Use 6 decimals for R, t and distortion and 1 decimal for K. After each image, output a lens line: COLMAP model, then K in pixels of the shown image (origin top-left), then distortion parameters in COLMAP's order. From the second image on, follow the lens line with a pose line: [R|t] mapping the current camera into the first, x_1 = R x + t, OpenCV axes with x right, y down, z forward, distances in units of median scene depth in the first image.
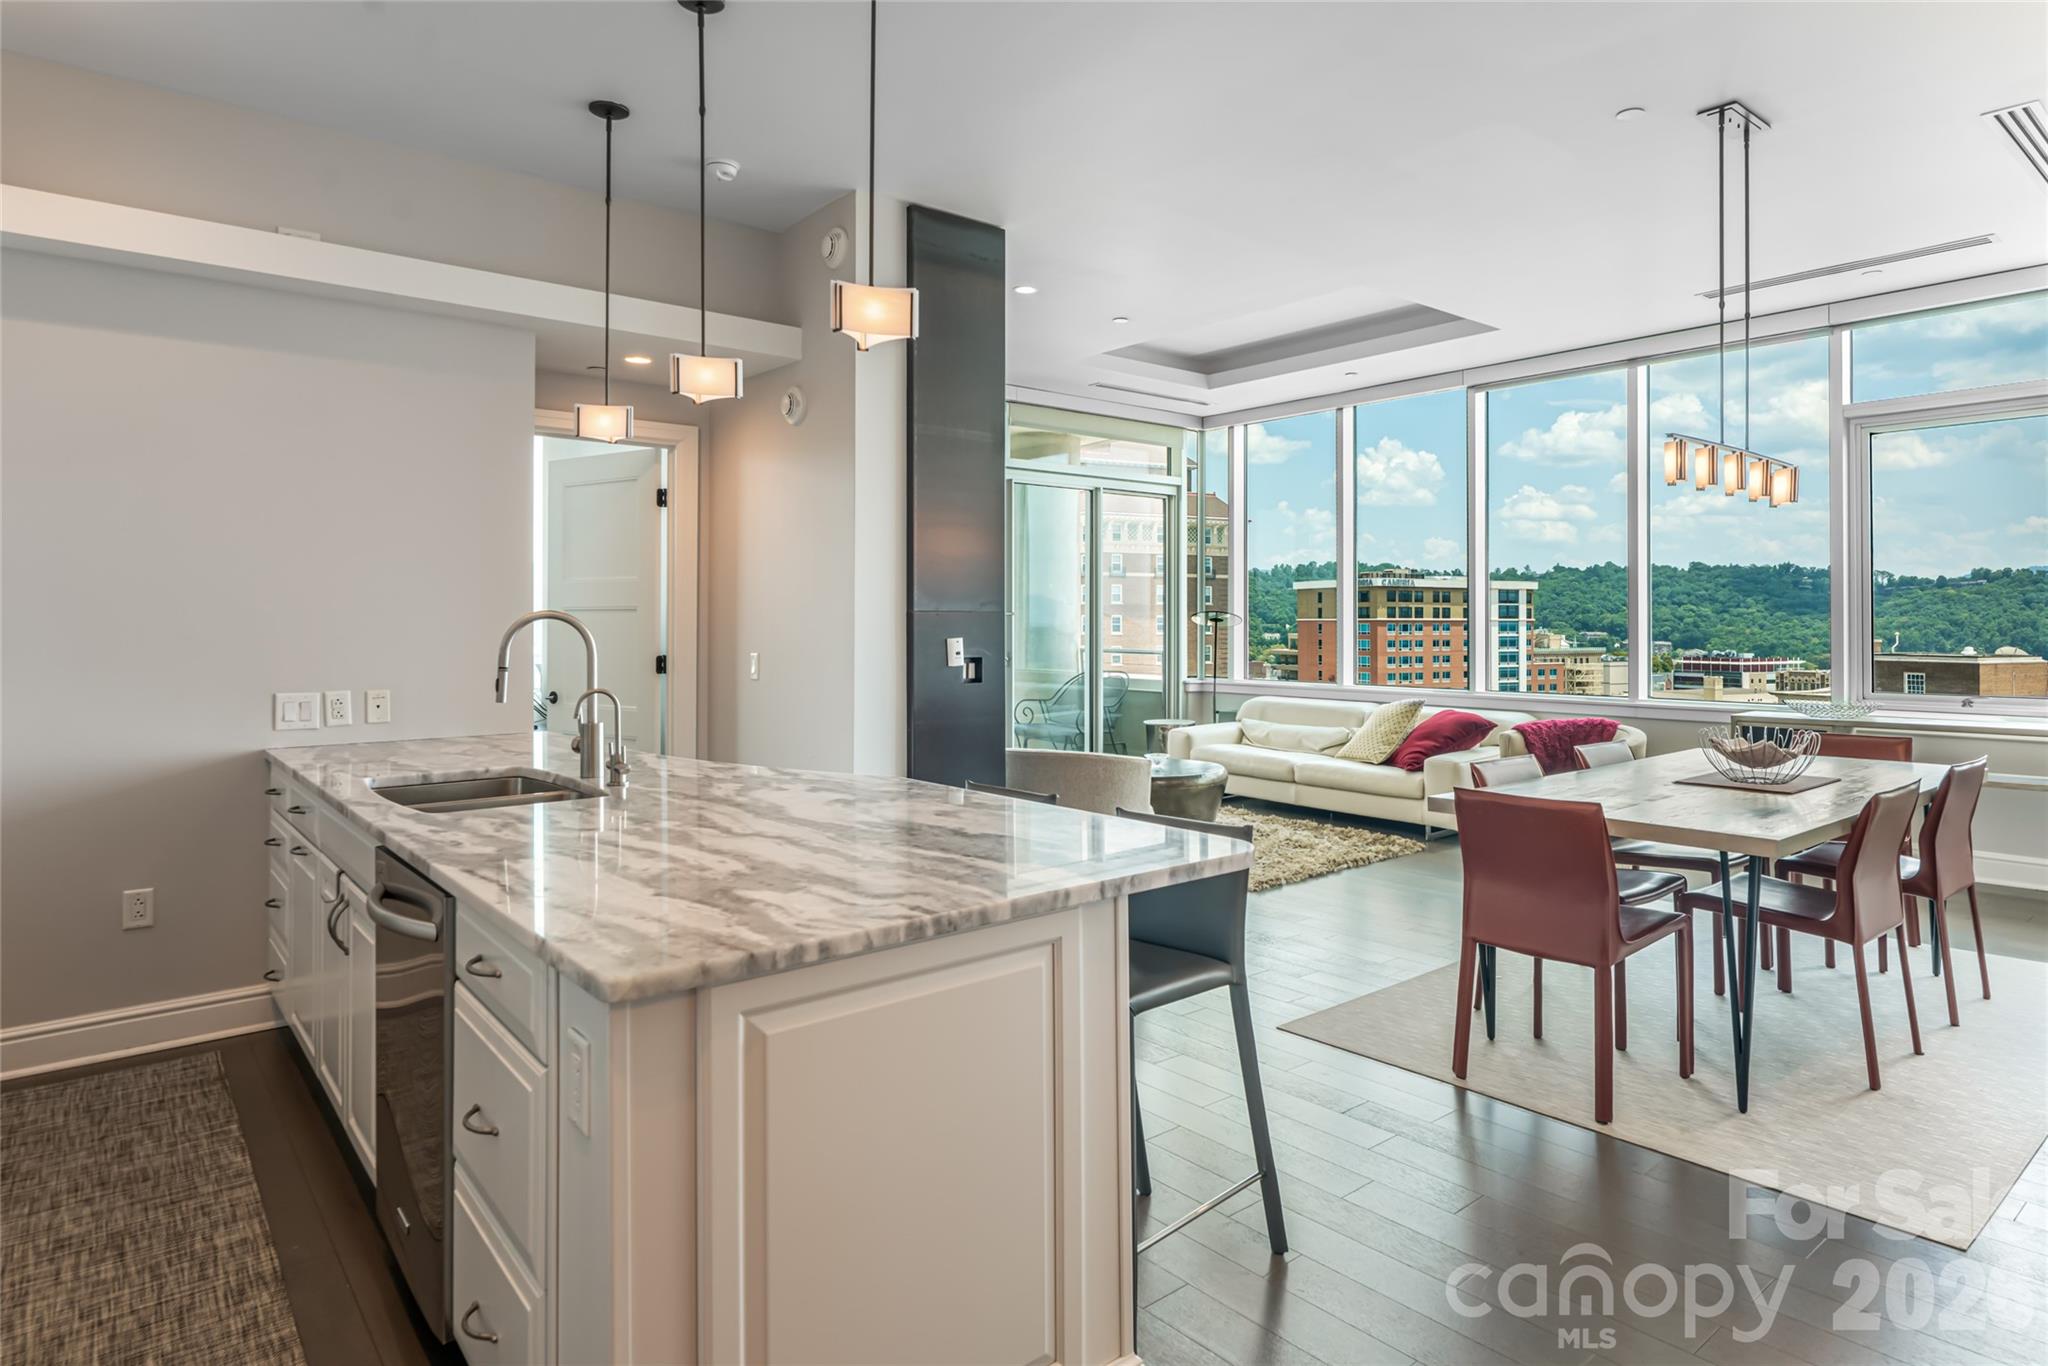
lens RADIAL K [[1186.4, 0, 1073.8], [0, 1186.4, 612.5], [0, 0, 1]] dist [0.004158, -0.001947]
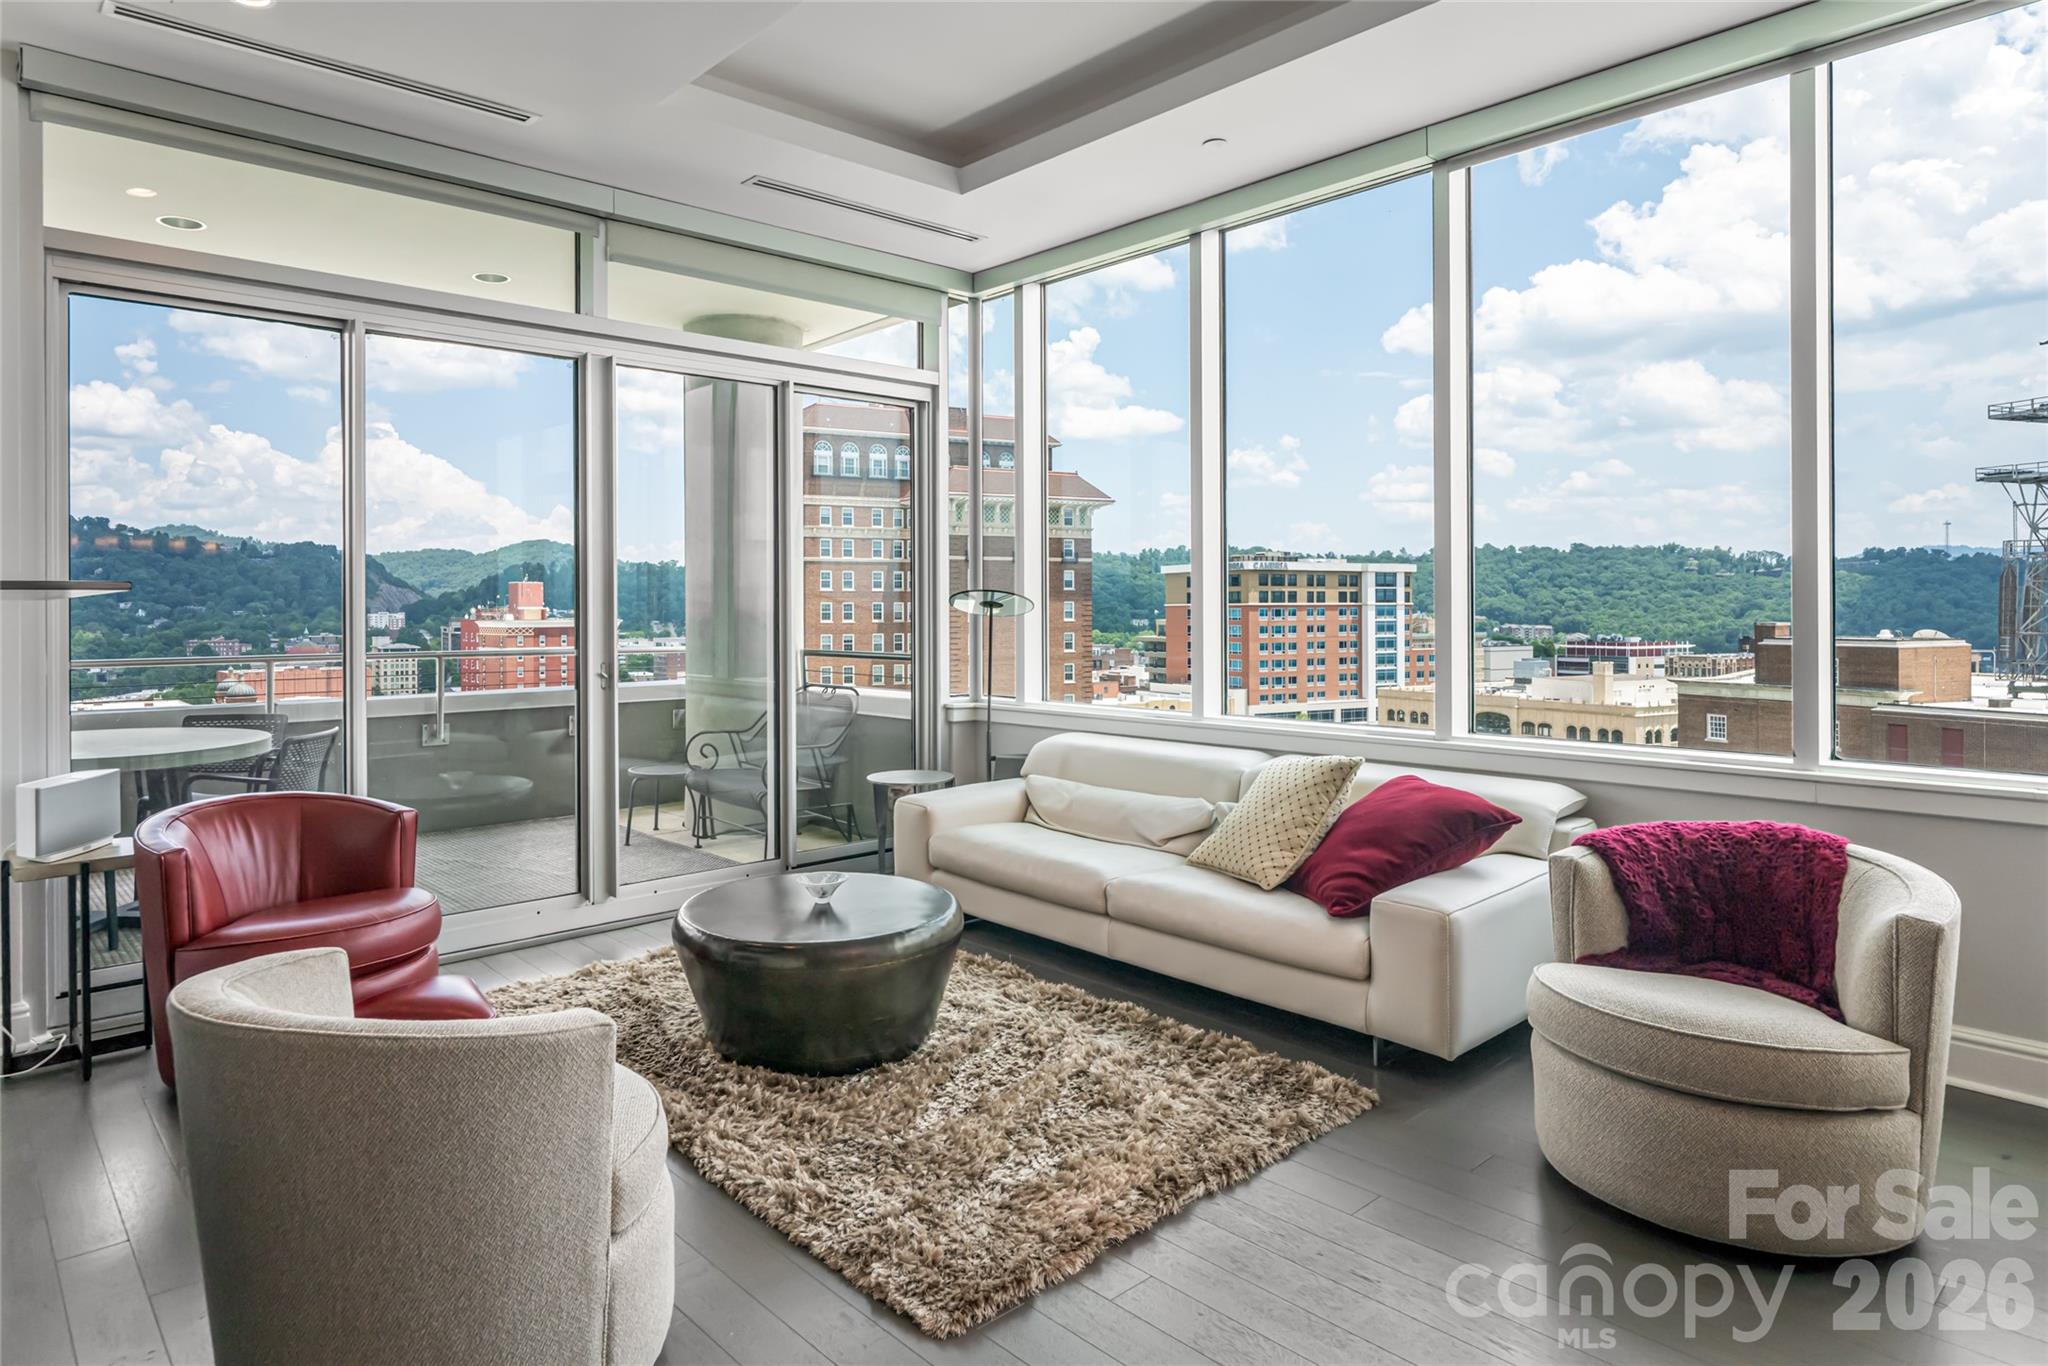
lens RADIAL K [[1186.4, 0, 932.0], [0, 1186.4, 610.3], [0, 0, 1]] dist [0.004158, -0.001947]
pose [[0.999929, -0.006322, -0.010126, 0.113345], [0.006413, 0.999939, 0.008995, 0.004315], [0.010068, -0.009059, 0.999908, 0.472712]]
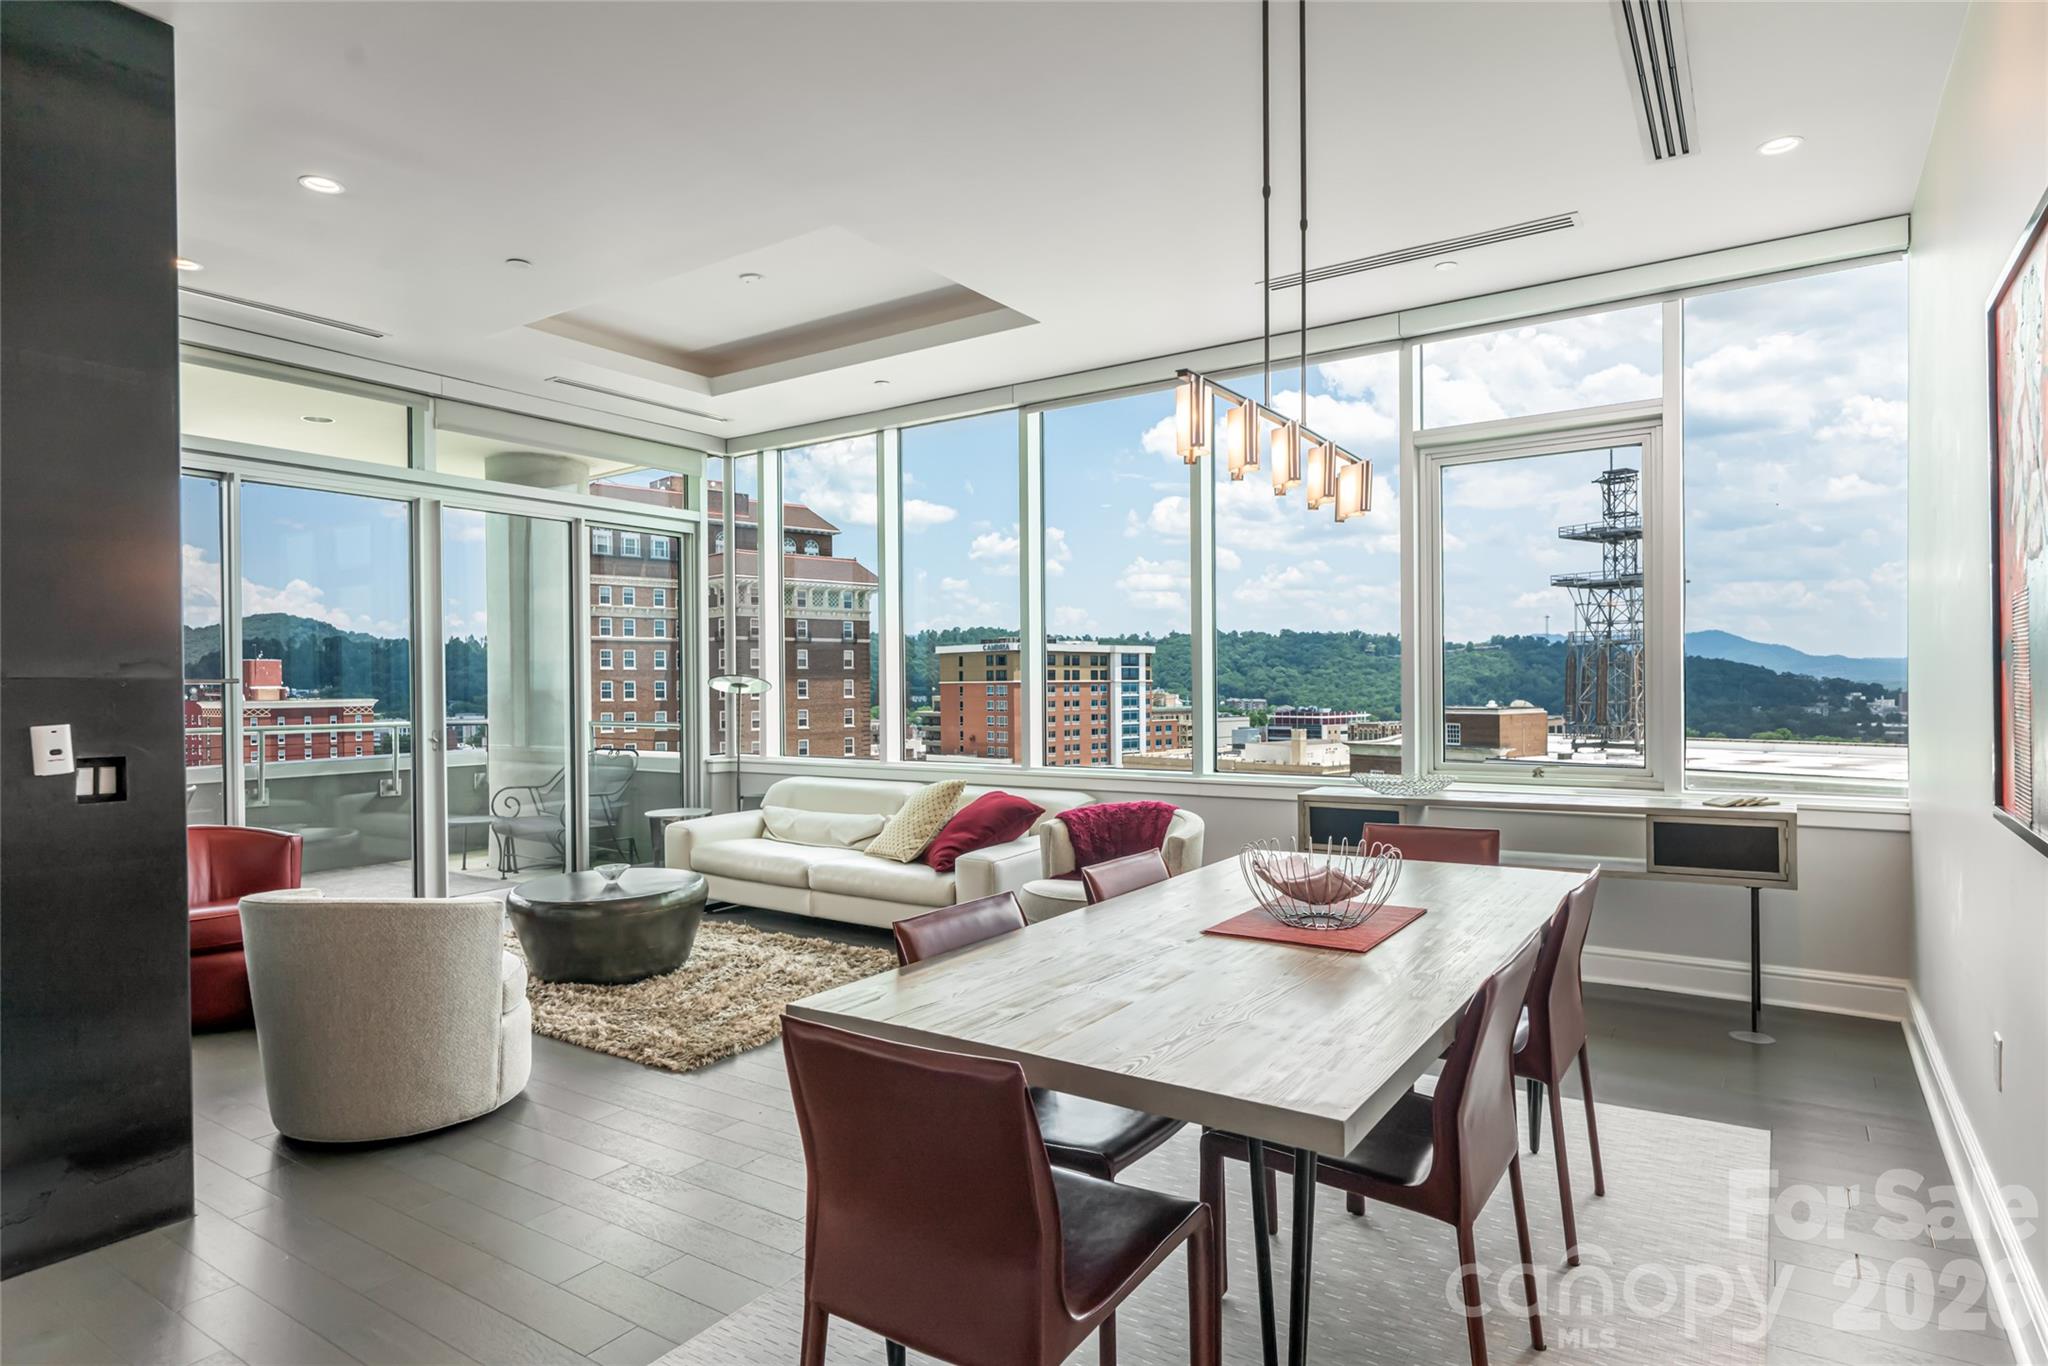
lens RADIAL K [[1129.2, 0, 1039.5], [0, 1129.2, 693.3], [0, 0, 1]] dist [0.004012, 0.001730]
pose [[0.964397, -0.011239, 0.264220, 0.133698], [0.007250, 0.999845, 0.016067, 0.000768], [-0.264360, -0.013579, 0.964328, 0.223449]]
